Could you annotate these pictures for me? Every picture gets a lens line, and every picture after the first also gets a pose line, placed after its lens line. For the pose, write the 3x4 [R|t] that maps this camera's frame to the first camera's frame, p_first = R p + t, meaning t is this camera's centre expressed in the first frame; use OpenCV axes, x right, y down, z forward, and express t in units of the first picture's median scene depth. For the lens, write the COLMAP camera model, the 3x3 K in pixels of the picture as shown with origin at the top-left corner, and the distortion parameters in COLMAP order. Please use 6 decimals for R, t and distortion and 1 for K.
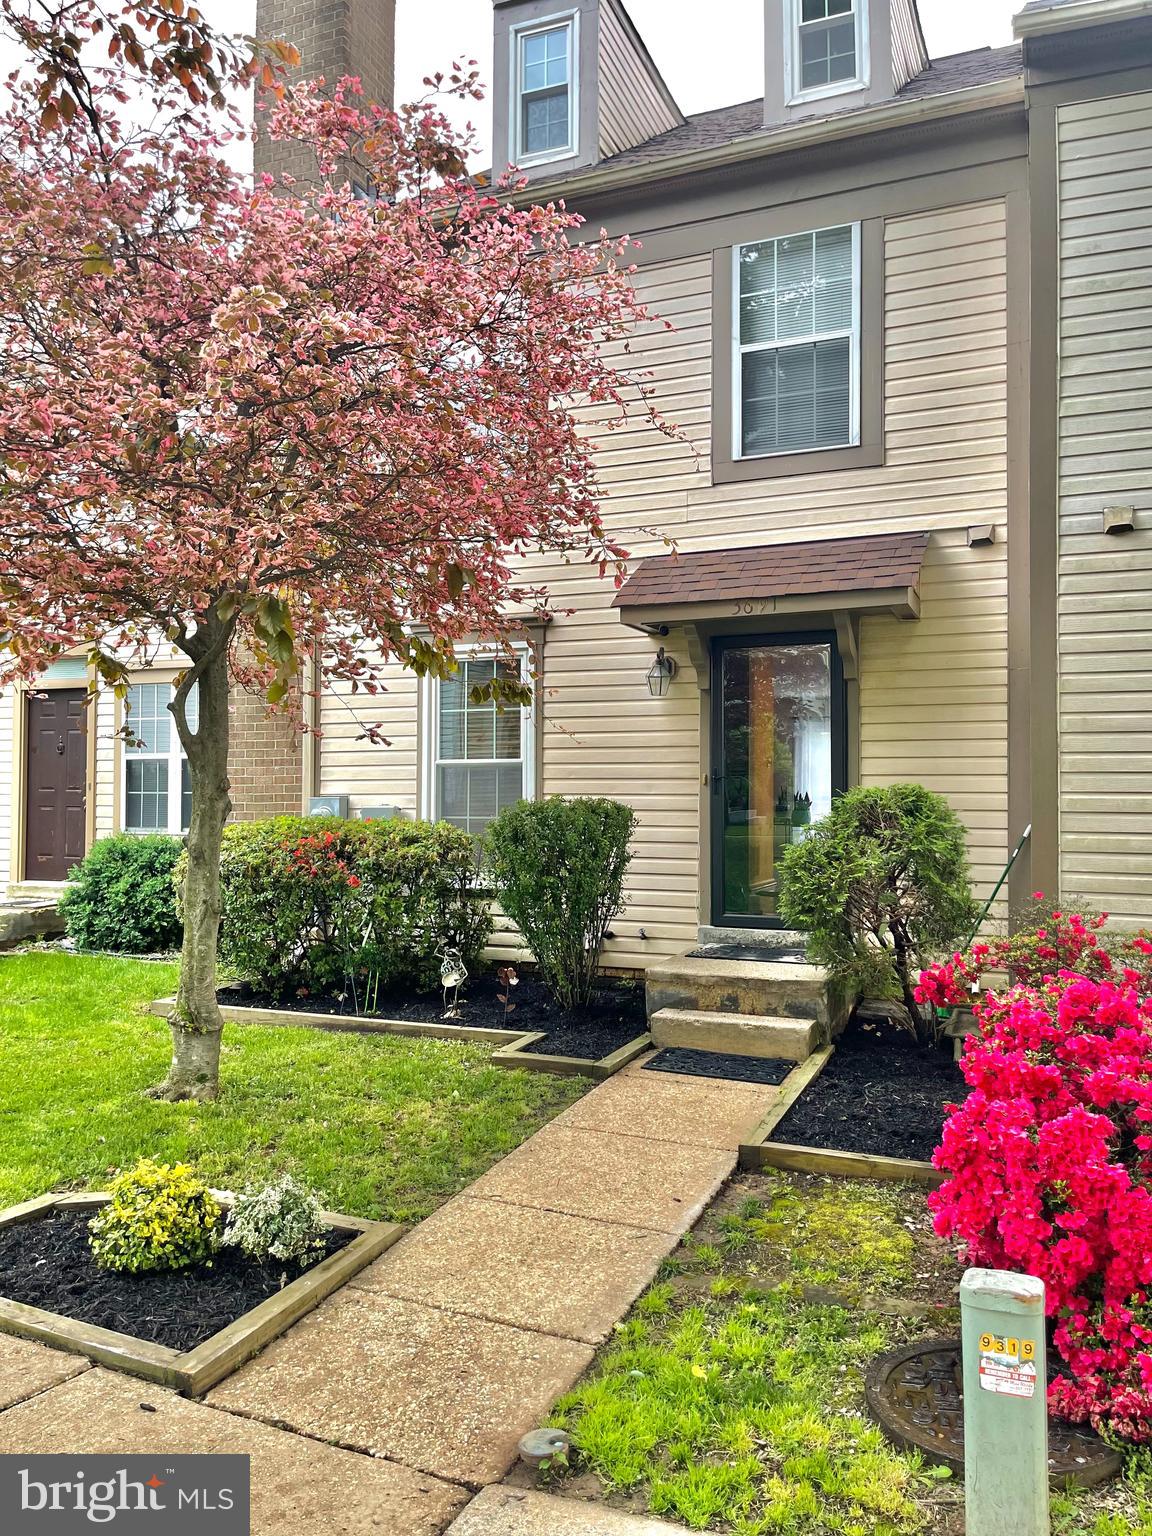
lens RADIAL K [[1169.4, 0, 570.5], [0, 1169.4, 769.1], [0, 0, 1]] dist [0.058652, -0.049869]
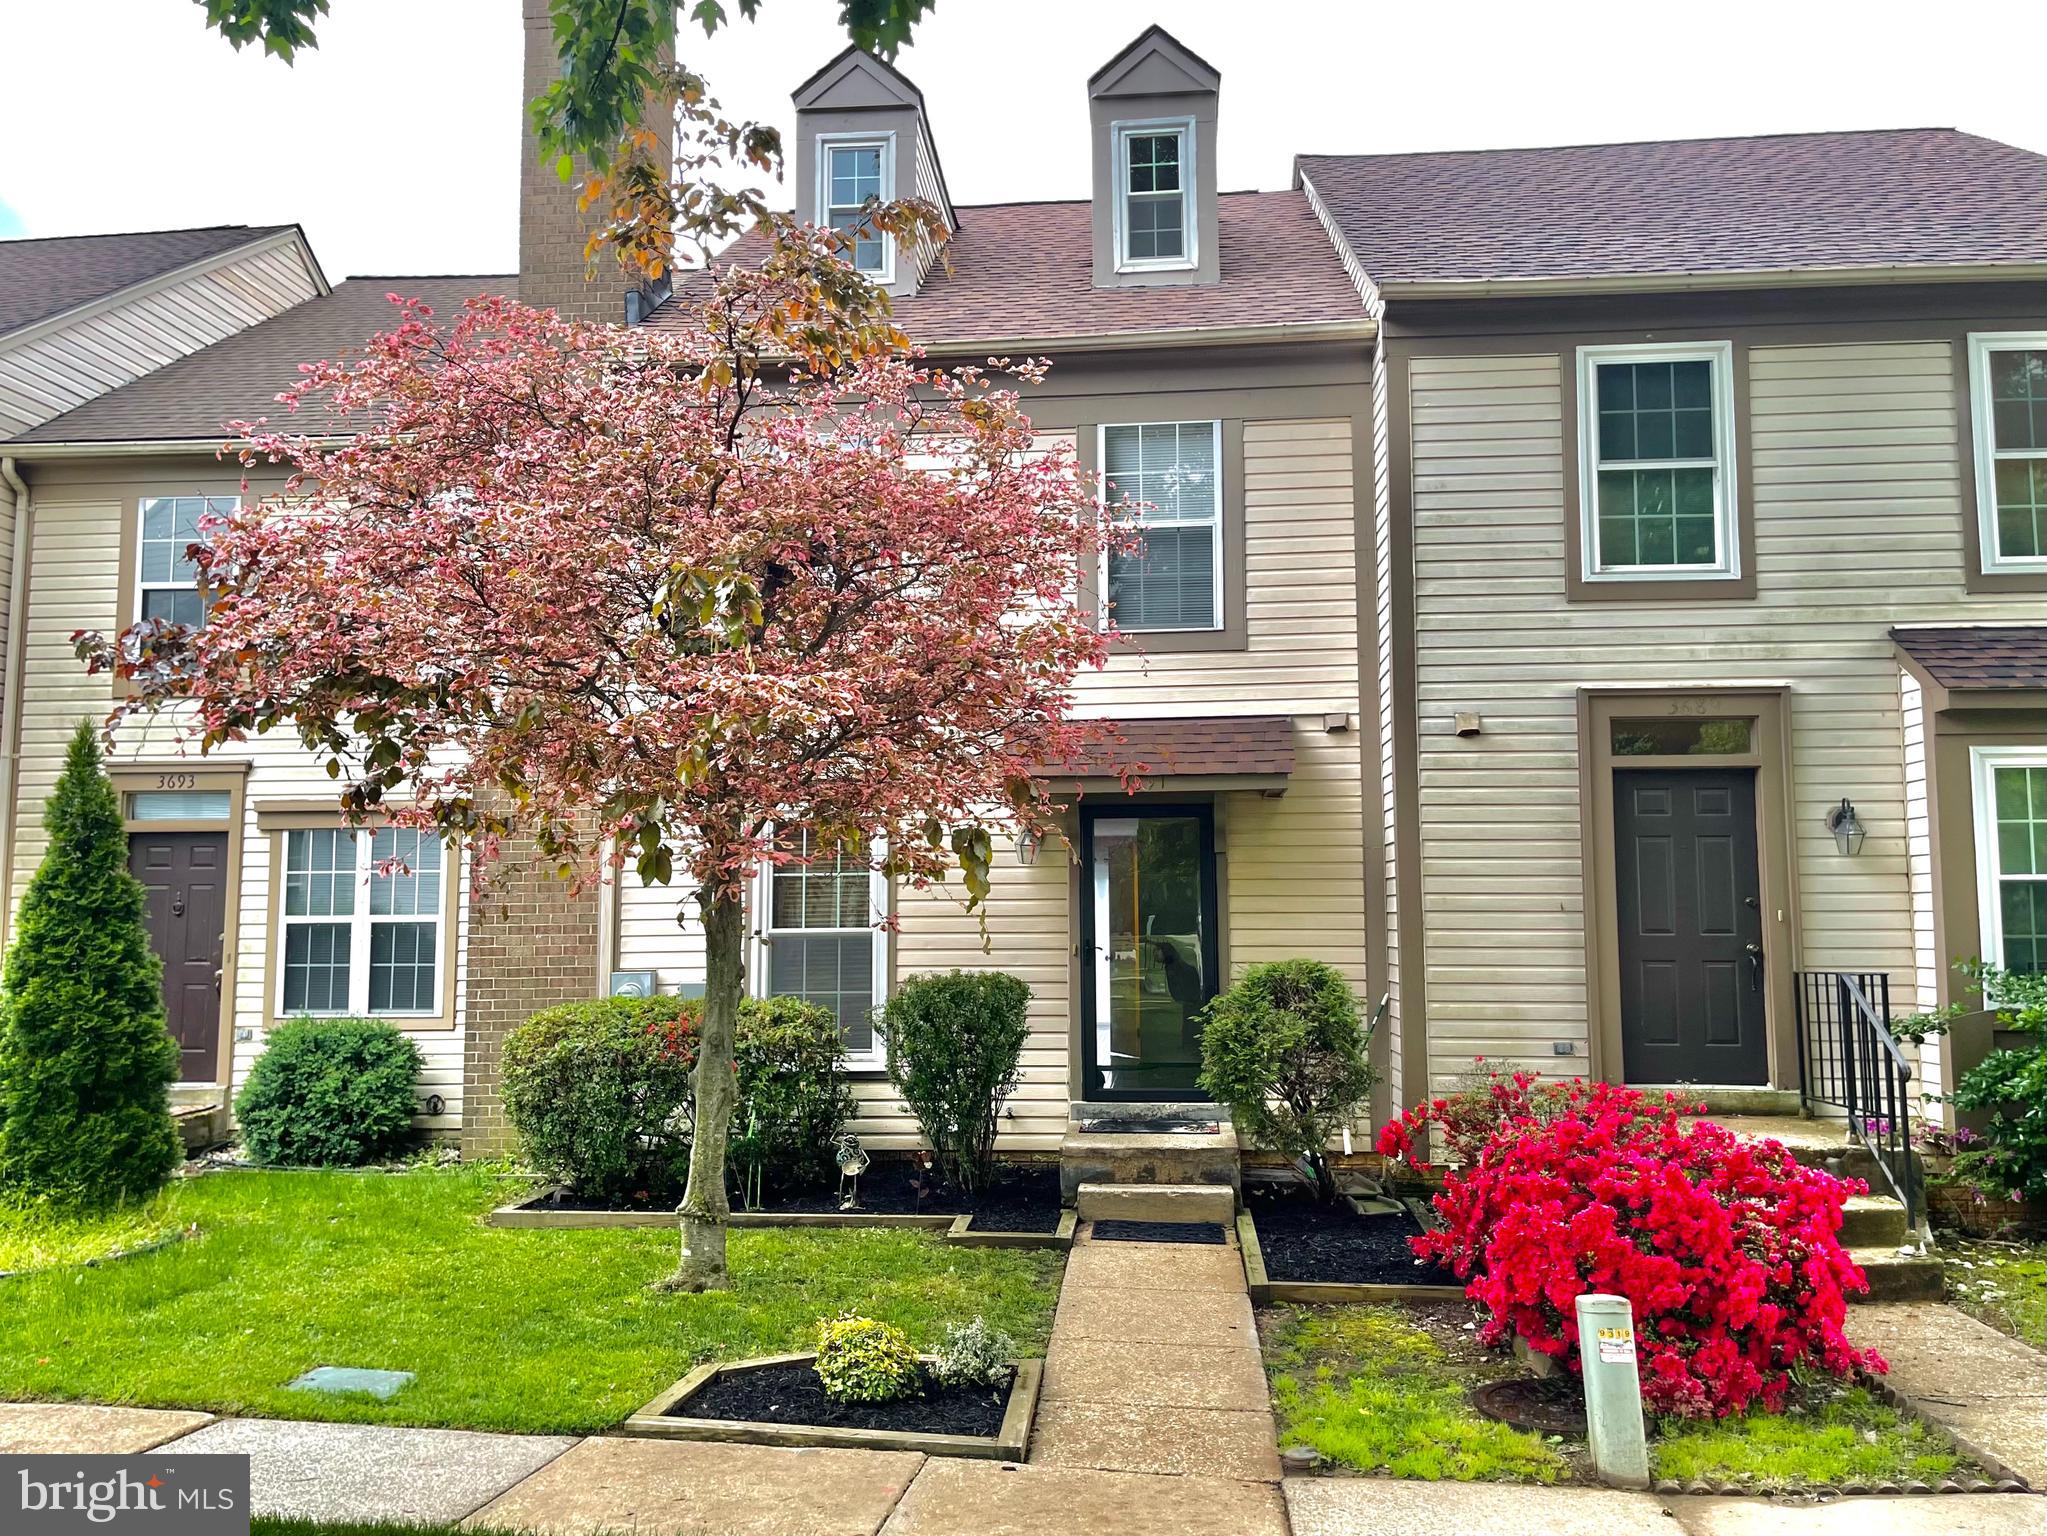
lens RADIAL K [[1558.5, 0, 1059.2], [0, 1558.5, 788.1], [0, 0, 1]] dist [0.058652, -0.049869]
pose [[0.954909, 0.022569, 0.296038, -0.317641], [-0.000467, 0.997220, -0.074517, -0.032857], [-0.296897, 0.071018, 0.952265, -0.279757]]
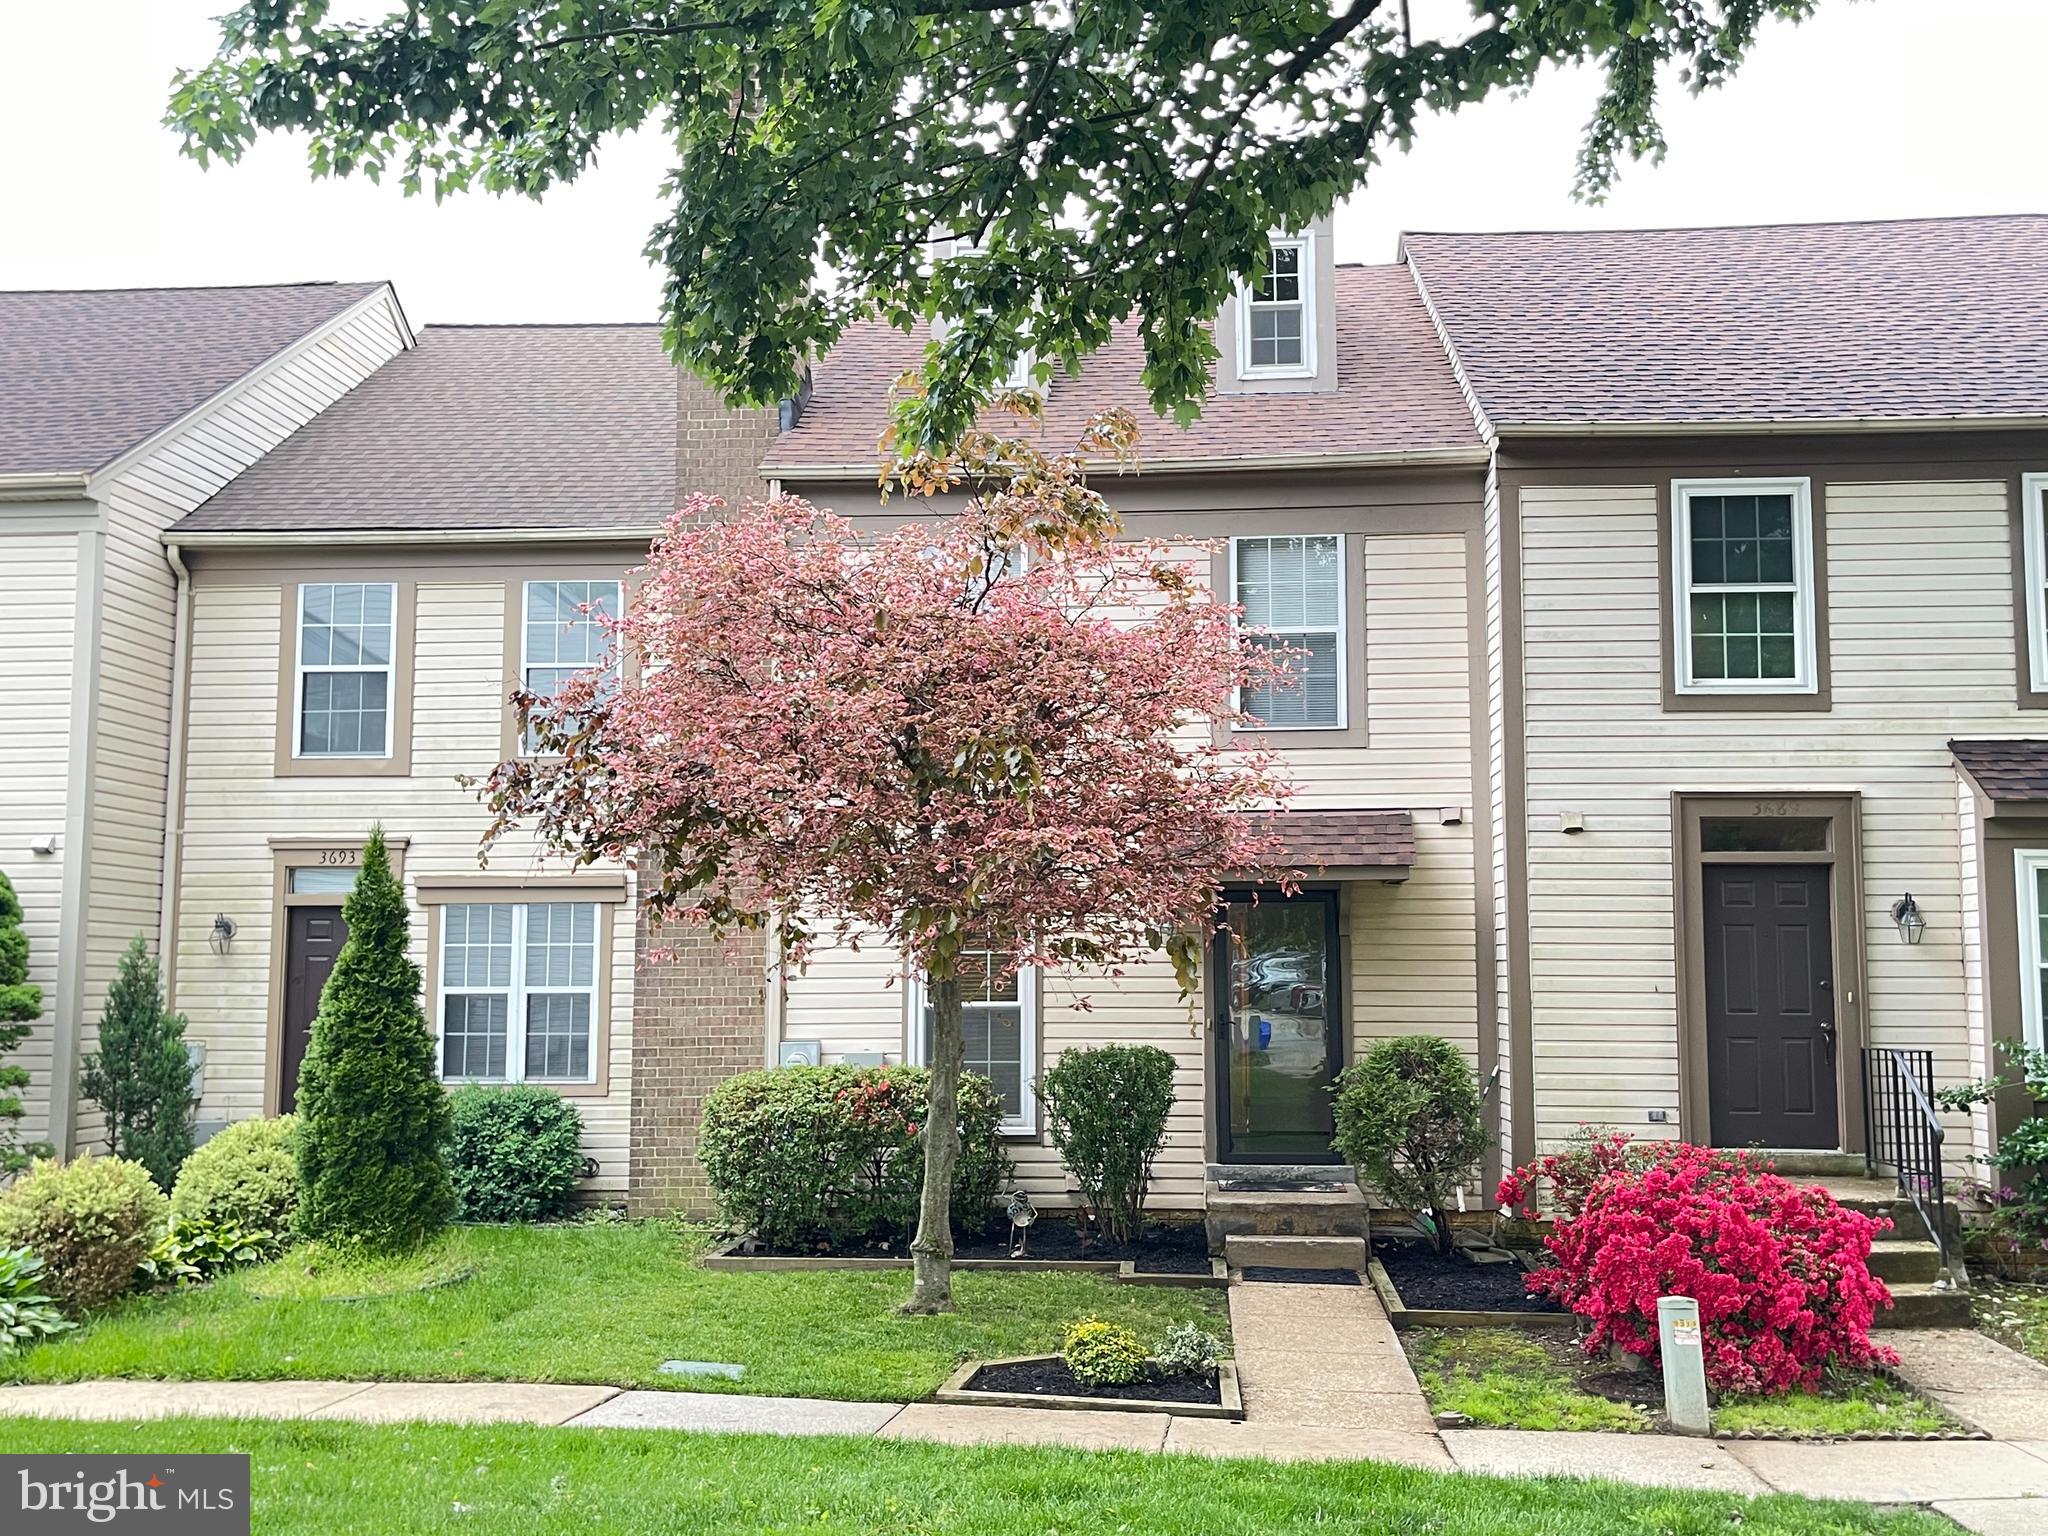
lens RADIAL K [[1800.3, 0, 1117.9], [0, 1800.3, 813.2], [0, 0, 1]] dist [0.053083, -0.027366]
pose [[0.950493, 0.028774, 0.309412, -0.526204], [-0.004559, 0.996888, -0.078700, -0.059274], [-0.310714, 0.073393, 0.947666, -0.599281]]
